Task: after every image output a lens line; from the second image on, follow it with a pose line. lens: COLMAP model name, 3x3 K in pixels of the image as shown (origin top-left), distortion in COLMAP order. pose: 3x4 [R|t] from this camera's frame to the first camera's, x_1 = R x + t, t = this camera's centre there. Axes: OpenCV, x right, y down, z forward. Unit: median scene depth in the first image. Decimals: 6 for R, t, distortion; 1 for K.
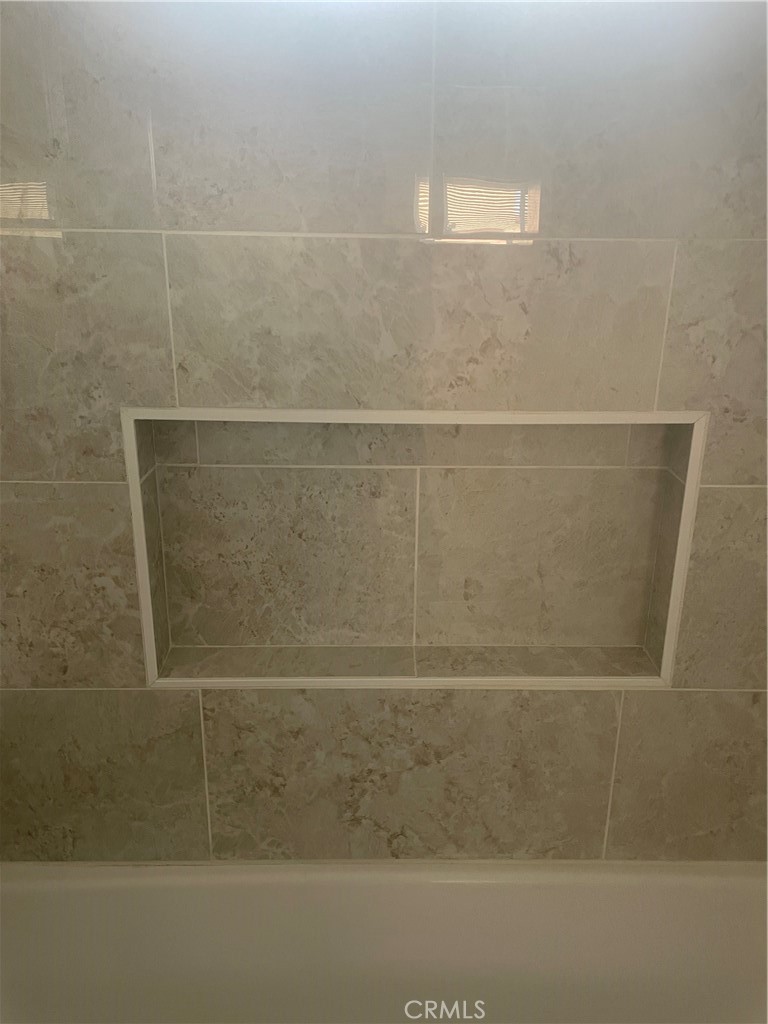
lens RADIAL K [[774.4, 0, 395.3], [0, 774.4, 517.3], [0, 0, 1]] dist [0.096931, -0.124058]
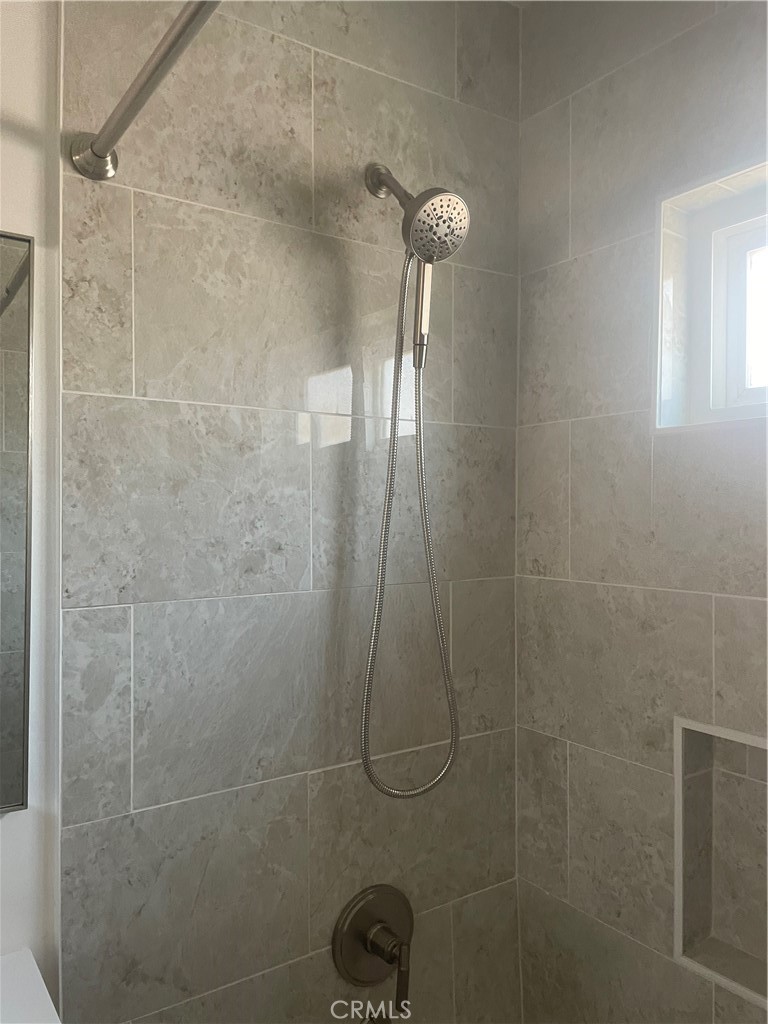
lens RADIAL K [[774.4, 0, 395.3], [0, 774.4, 517.3], [0, 0, 1]] dist [0.096931, -0.124058]
pose [[0.563905, -0.005804, -0.825819, 0.431915], [-0.255127, 0.949837, -0.180888, -0.090712], [0.785443, 0.312693, 0.534137, -0.157746]]
